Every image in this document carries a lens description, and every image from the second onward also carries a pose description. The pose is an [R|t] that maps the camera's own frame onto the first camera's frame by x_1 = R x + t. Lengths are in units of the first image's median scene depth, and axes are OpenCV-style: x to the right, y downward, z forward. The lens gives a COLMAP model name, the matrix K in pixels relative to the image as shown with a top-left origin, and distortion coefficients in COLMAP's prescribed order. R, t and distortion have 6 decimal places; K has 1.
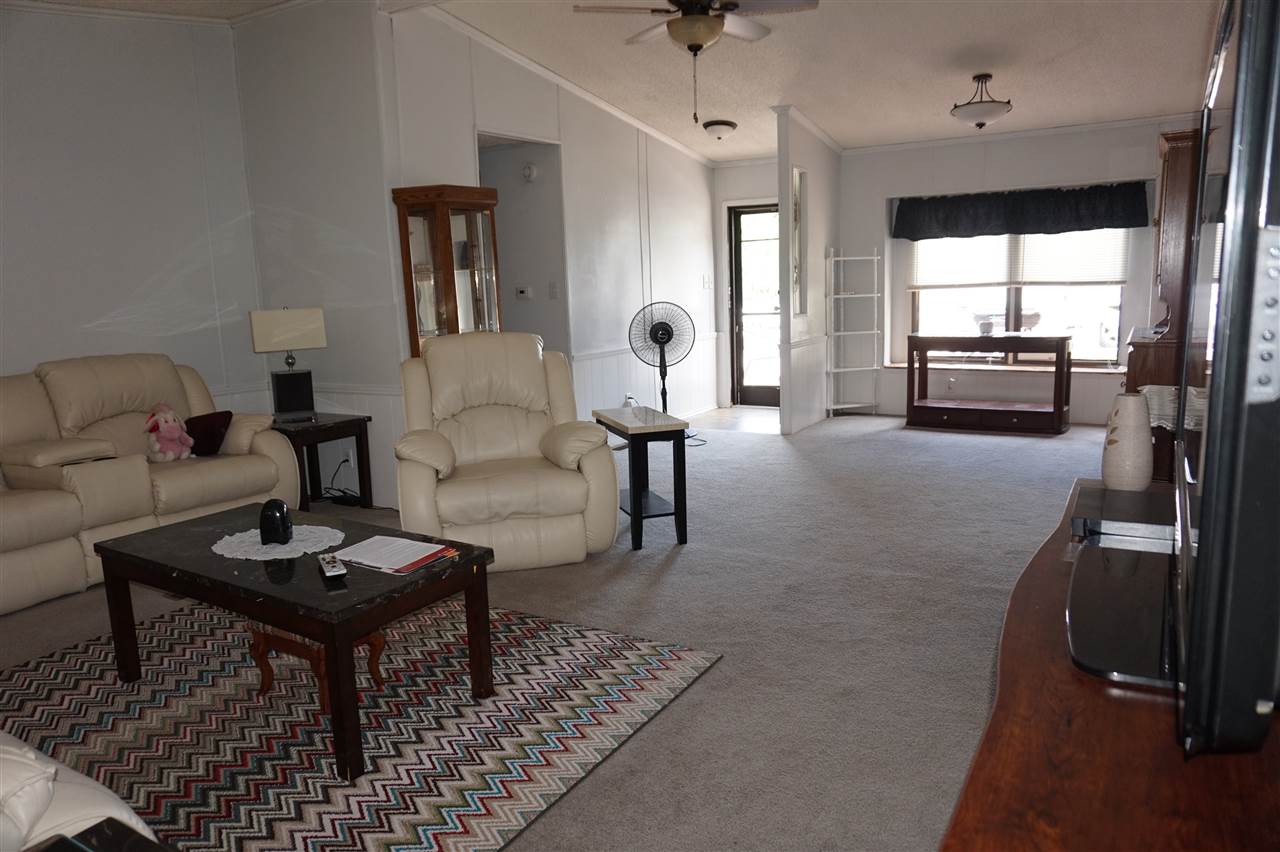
lens RADIAL K [[858.0, 0, 637.9], [0, 858.0, 435.2], [0, 0, 1]] dist [-0.046354, 0.032399]
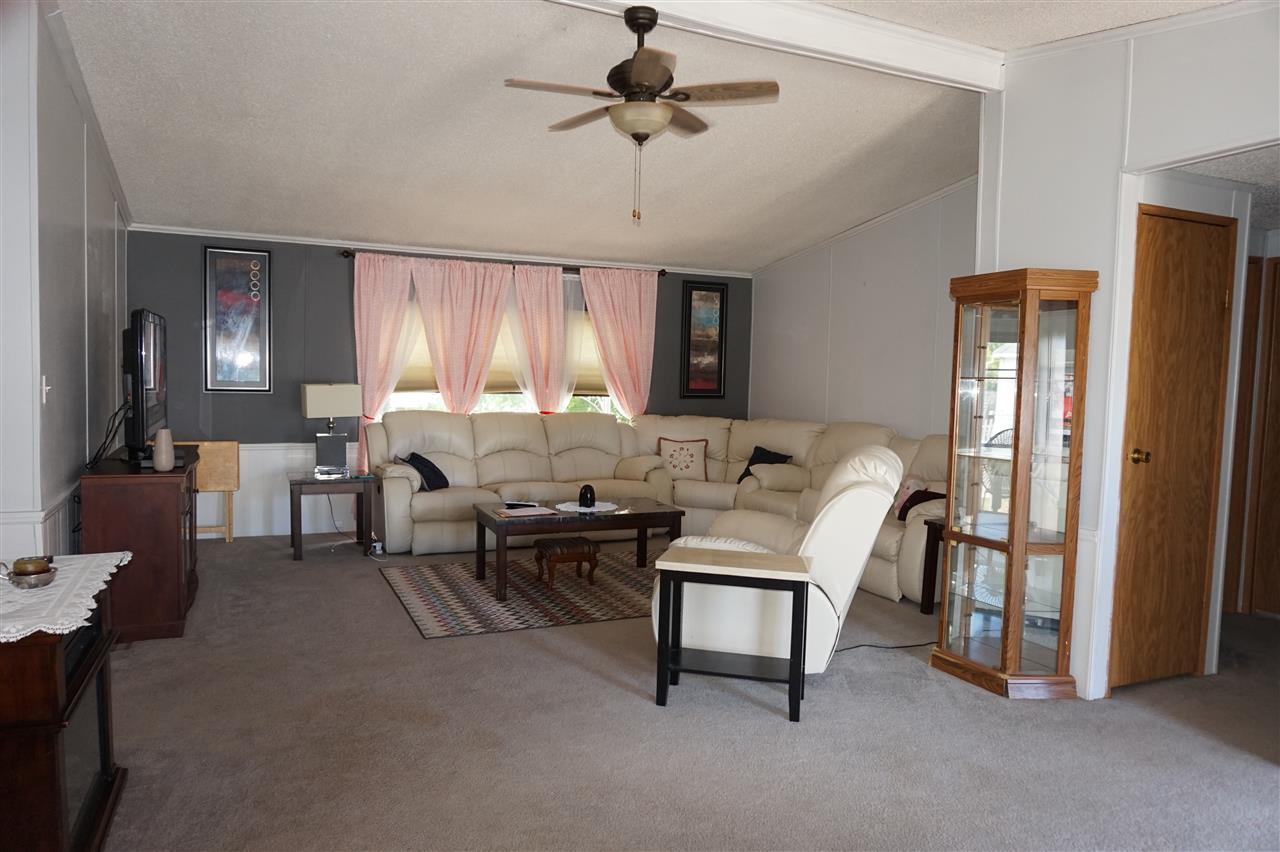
lens RADIAL K [[858.0, 0, 635.8], [0, 858.0, 428.0], [0, 0, 1]] dist [-0.046354, 0.032399]
pose [[-0.570432, 0.074357, -0.817972, 0.610222], [-0.150233, 0.969647, 0.192913, -0.244739], [0.807488, 0.232930, -0.541947, 1.151104]]
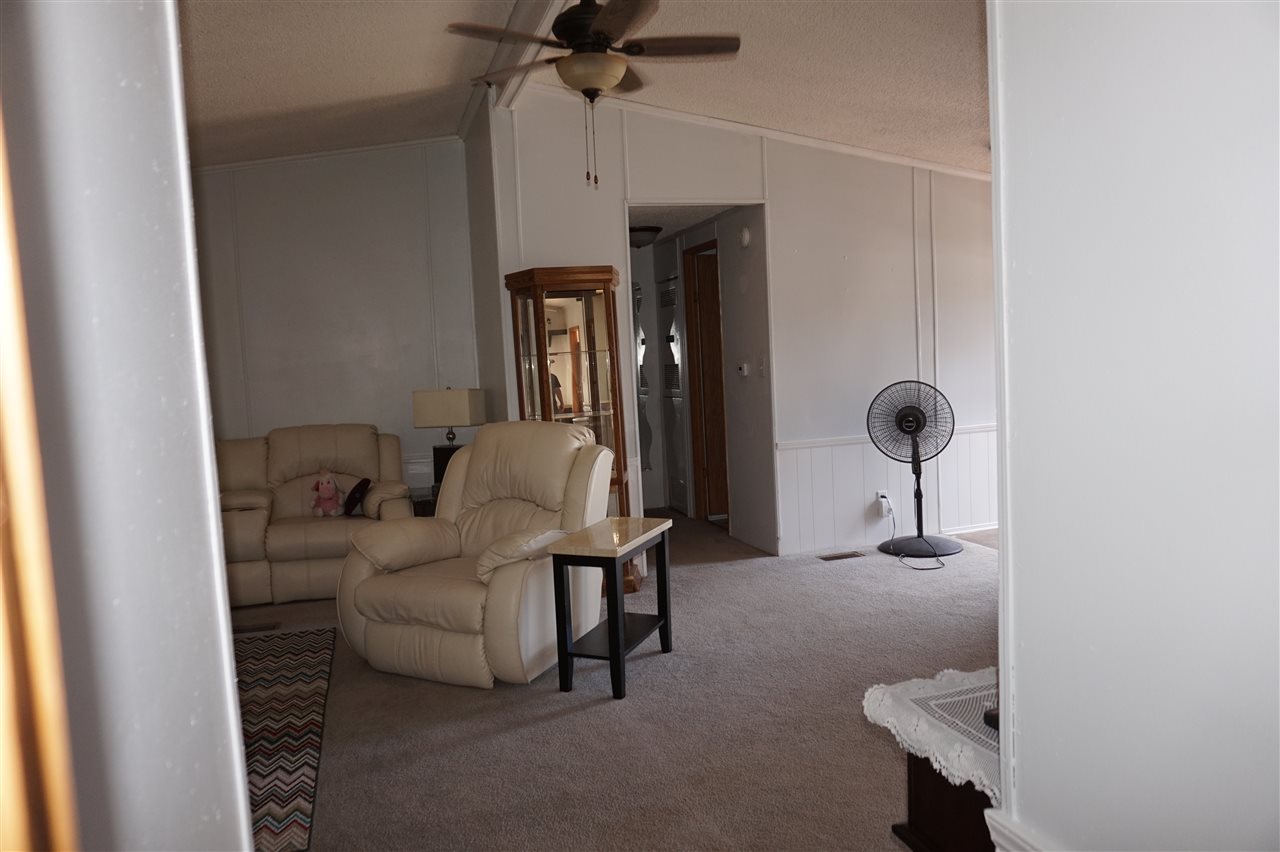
lens RADIAL K [[858.0, 0, 631.6], [0, 858.0, 434.6], [0, 0, 1]] dist [-0.046354, 0.032399]
pose [[0.742914, 0.057257, -0.666933, 0.487481], [-0.096007, 0.995148, -0.021509, -0.086098], [0.662466, 0.080010, 0.744807, 0.329251]]
